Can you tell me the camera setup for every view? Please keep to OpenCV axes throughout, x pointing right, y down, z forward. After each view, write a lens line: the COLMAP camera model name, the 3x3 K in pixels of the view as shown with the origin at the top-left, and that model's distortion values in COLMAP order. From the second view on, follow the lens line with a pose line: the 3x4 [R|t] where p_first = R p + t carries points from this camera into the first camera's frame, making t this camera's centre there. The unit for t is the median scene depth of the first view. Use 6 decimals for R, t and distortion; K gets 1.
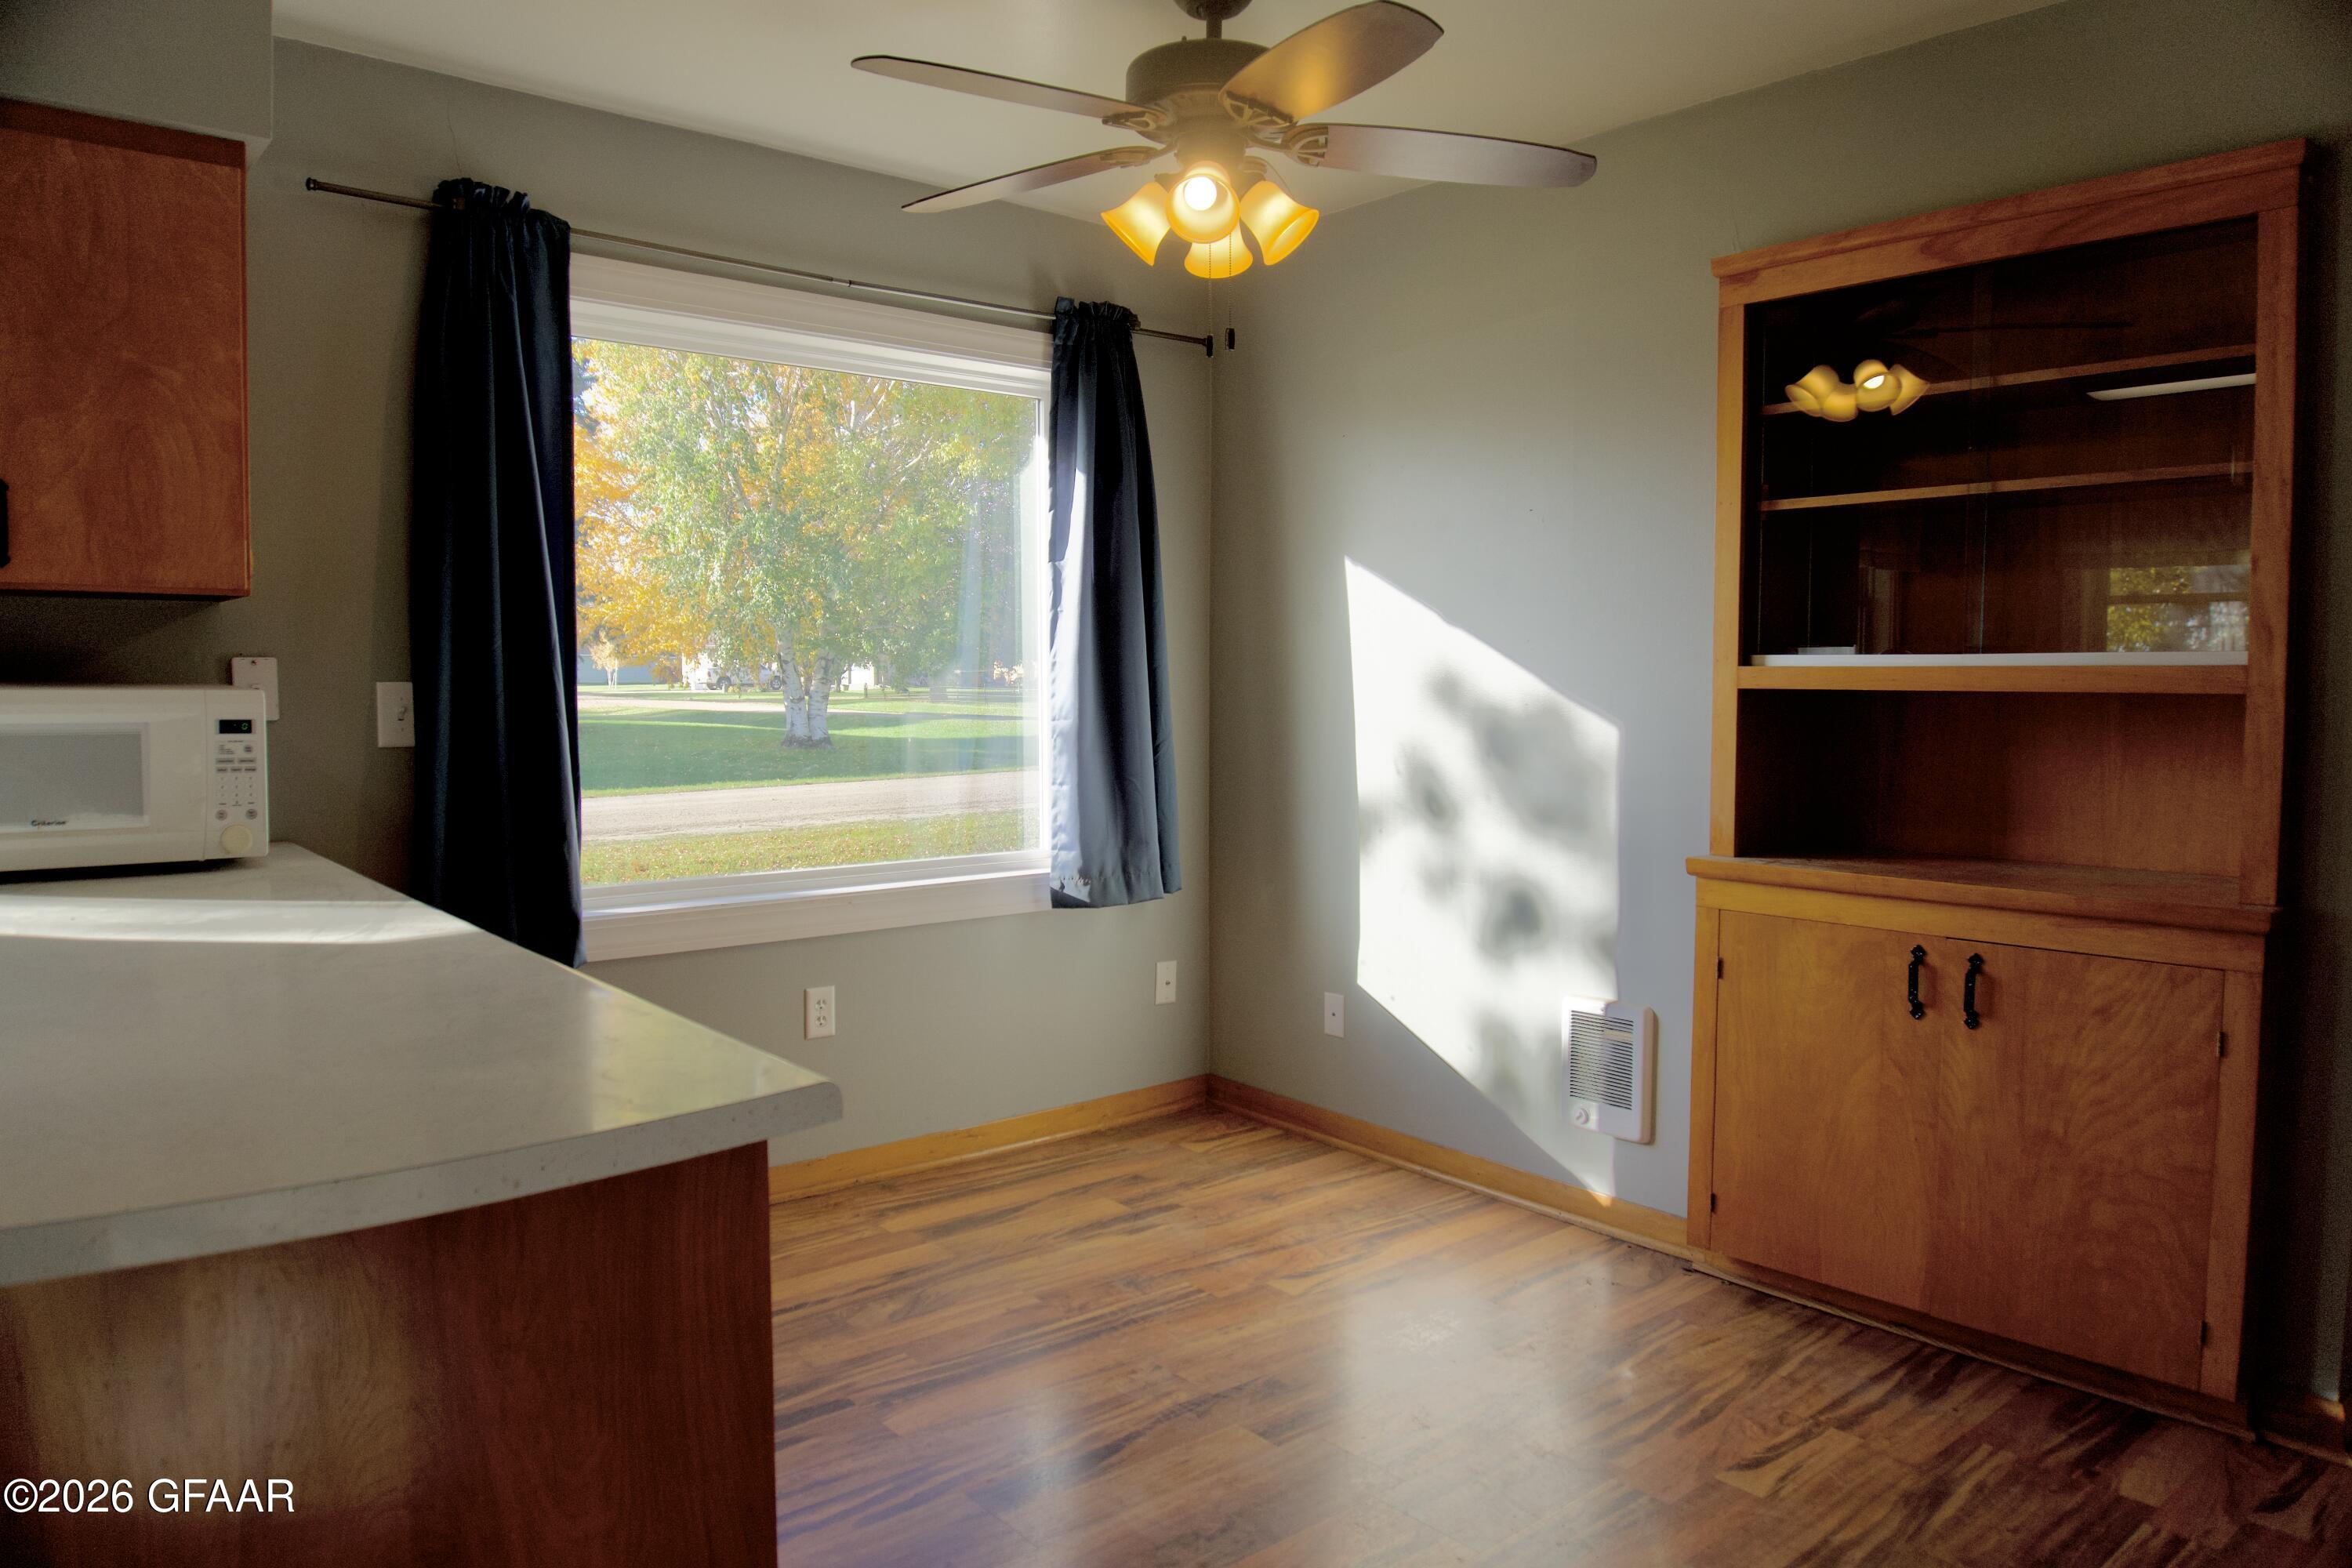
lens RADIAL K [[1593.4, 0, 1116.9], [0, 1593.4, 797.4], [0, 0, 1]] dist [-0.047824, 0.005783]
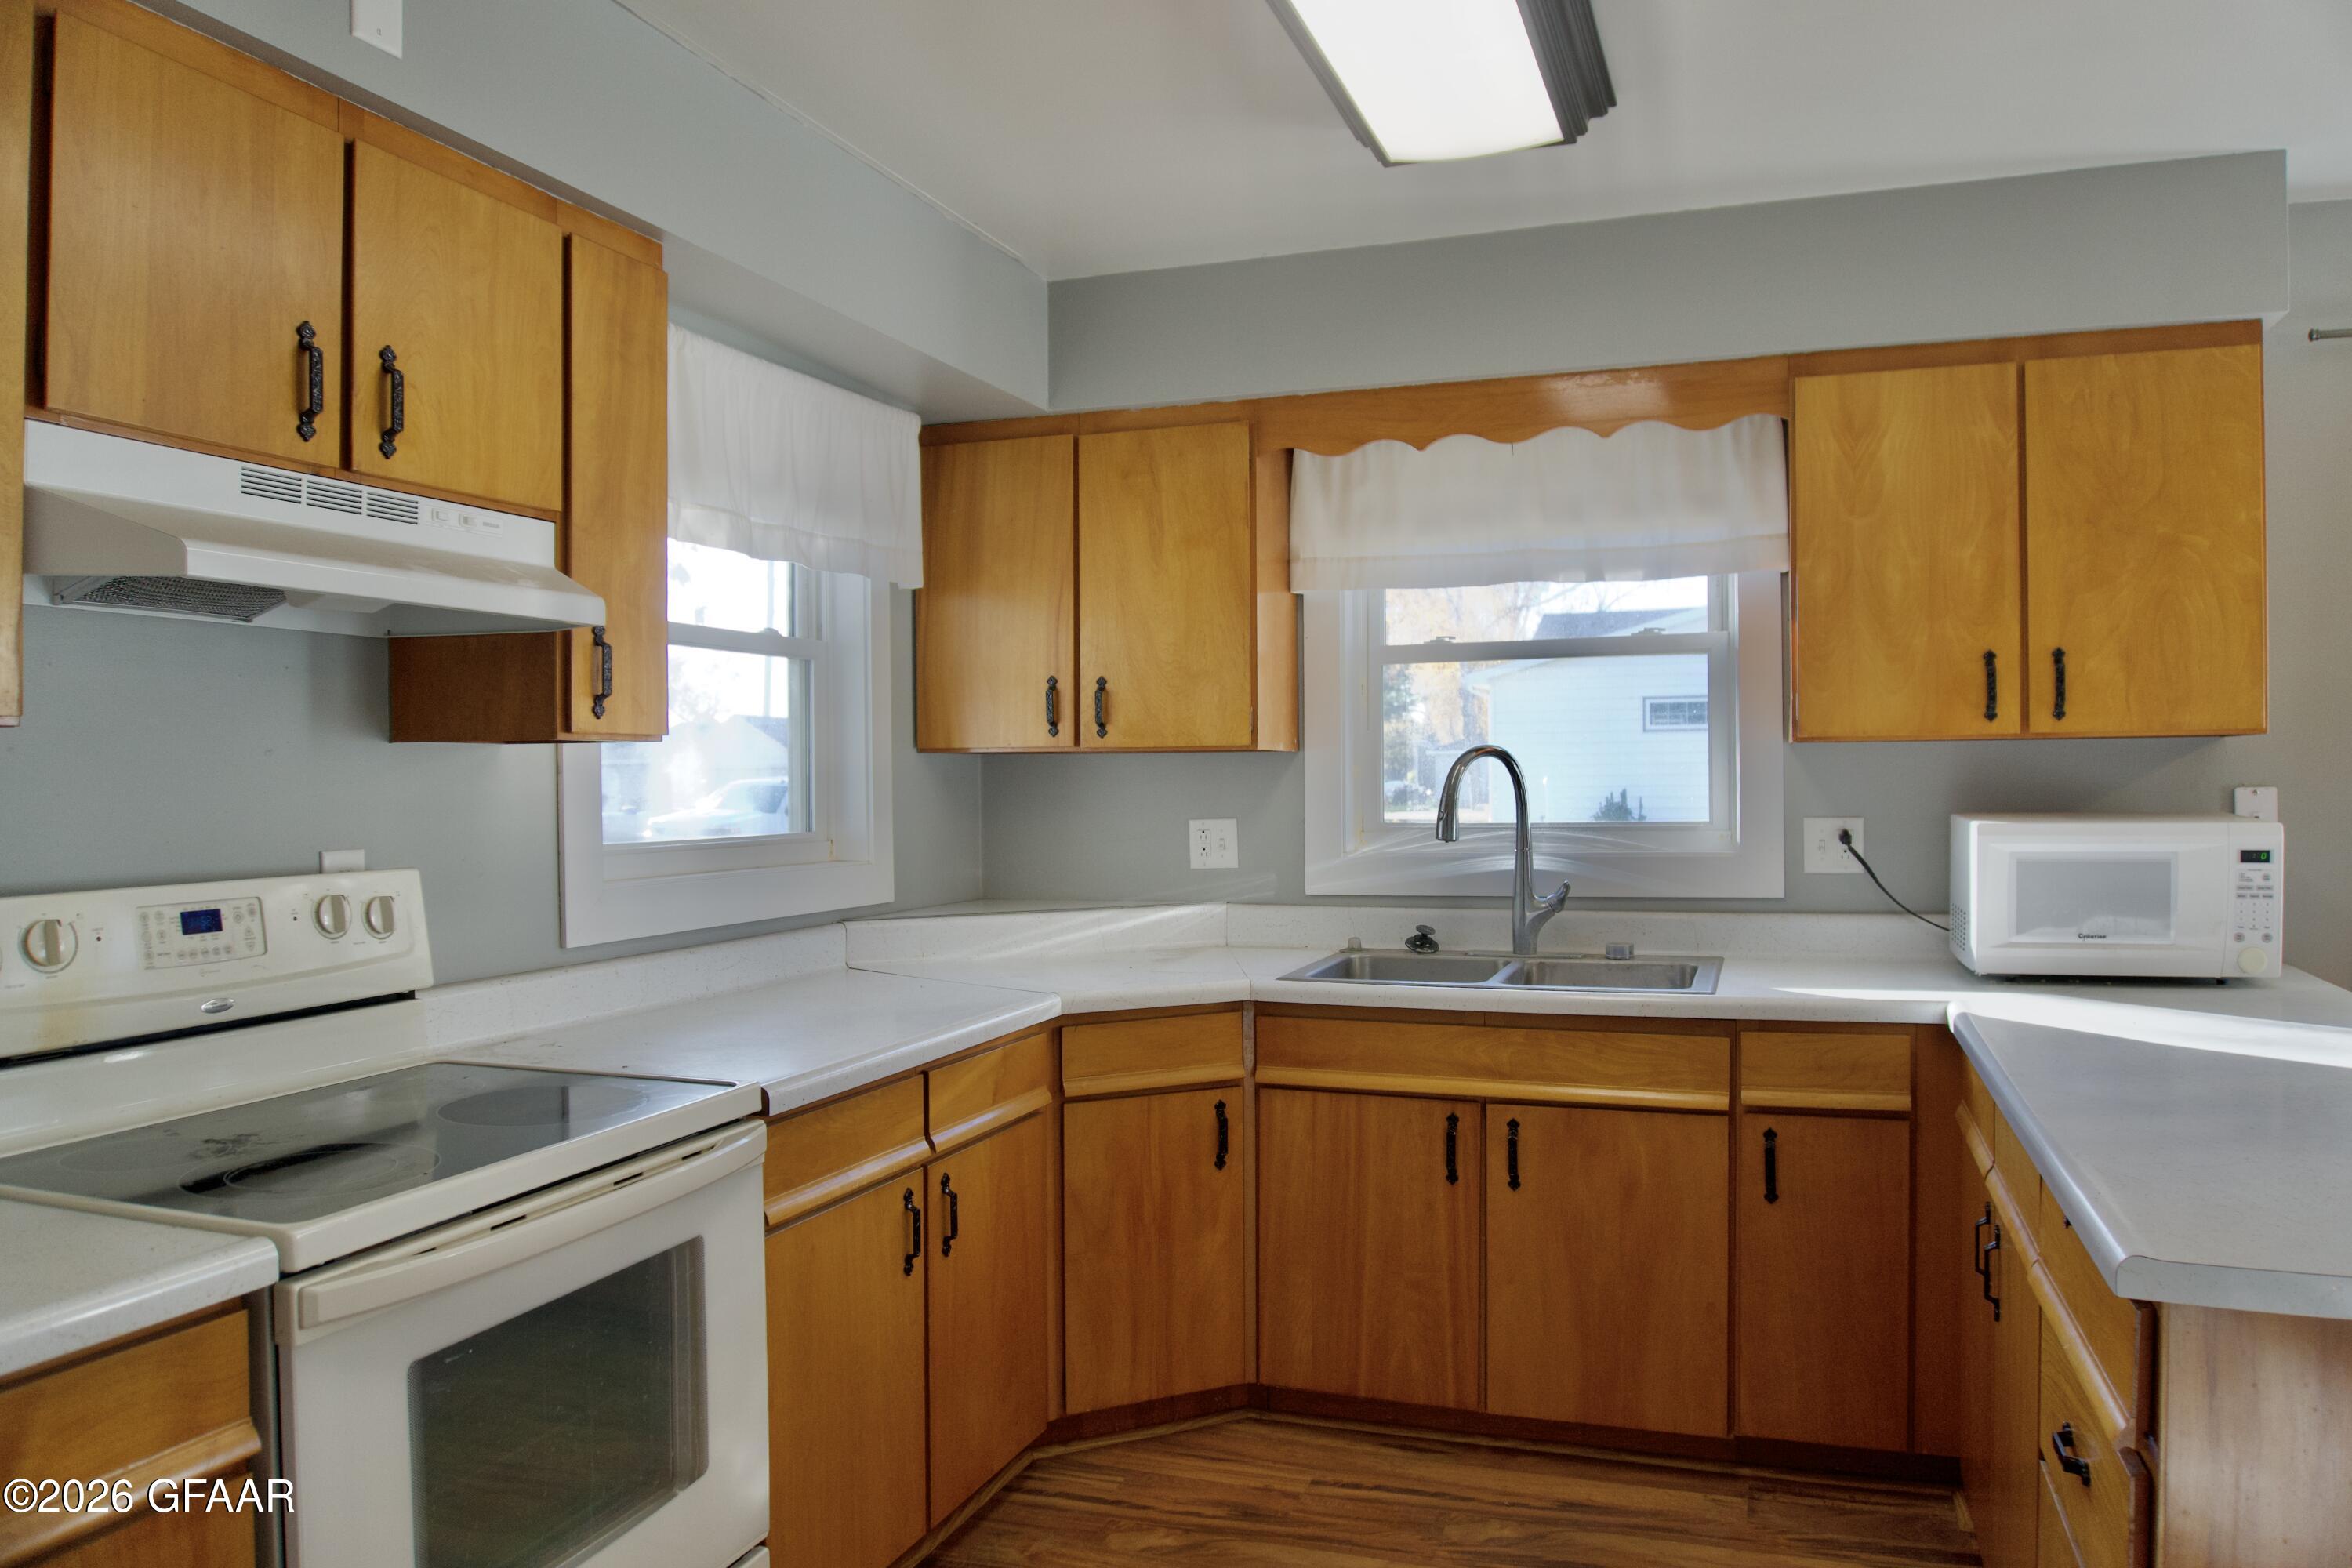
lens RADIAL K [[1593.4, 0, 1192.0], [0, 1593.4, 793.3], [0, 0, 1]] dist [-0.047824, 0.005783]
pose [[0.529002, -0.002561, -0.848617, -0.032952], [-0.046359, 0.998415, -0.031911, -0.018281], [0.847354, 0.056222, 0.528044, -0.174061]]
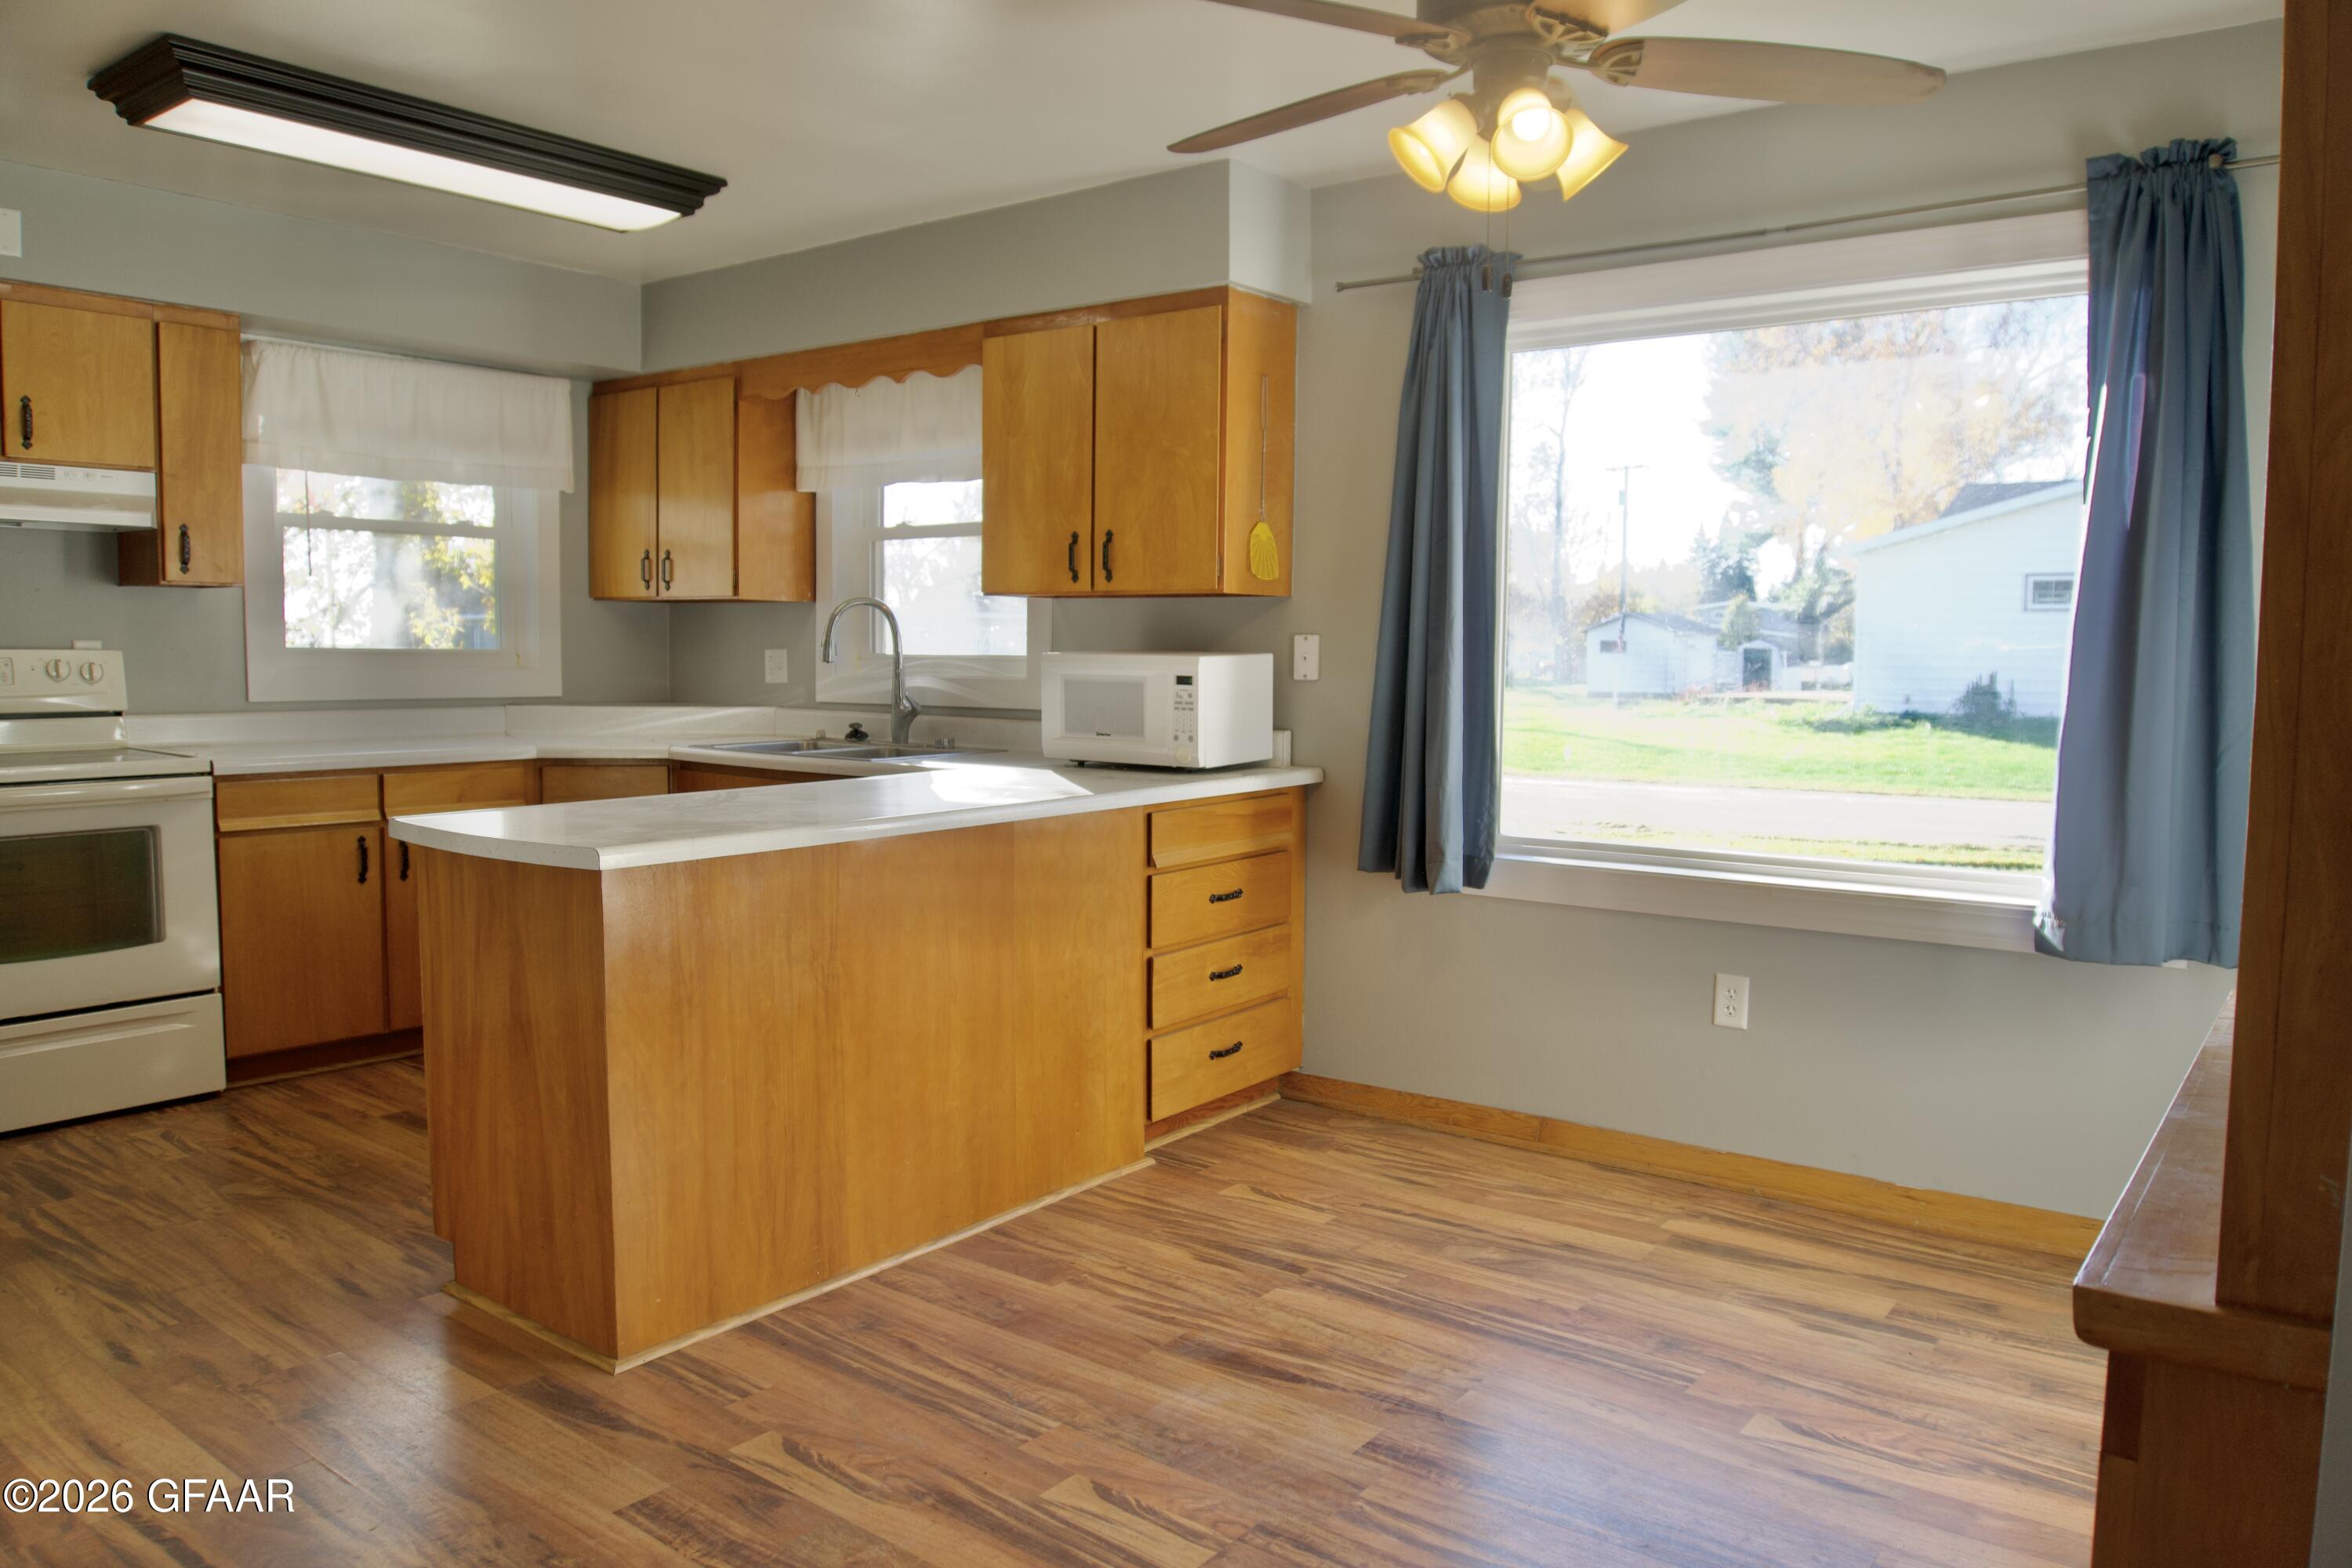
lens RADIAL K [[1593.4, 0, 1164.6], [0, 1593.4, 791.6], [0, 0, 1]] dist [-0.047824, 0.005783]
pose [[0.235230, 0.085818, -0.968144, 0.846718], [-0.080469, 0.994394, 0.068594, -0.037956], [0.968603, 0.061770, 0.240817, 0.559879]]
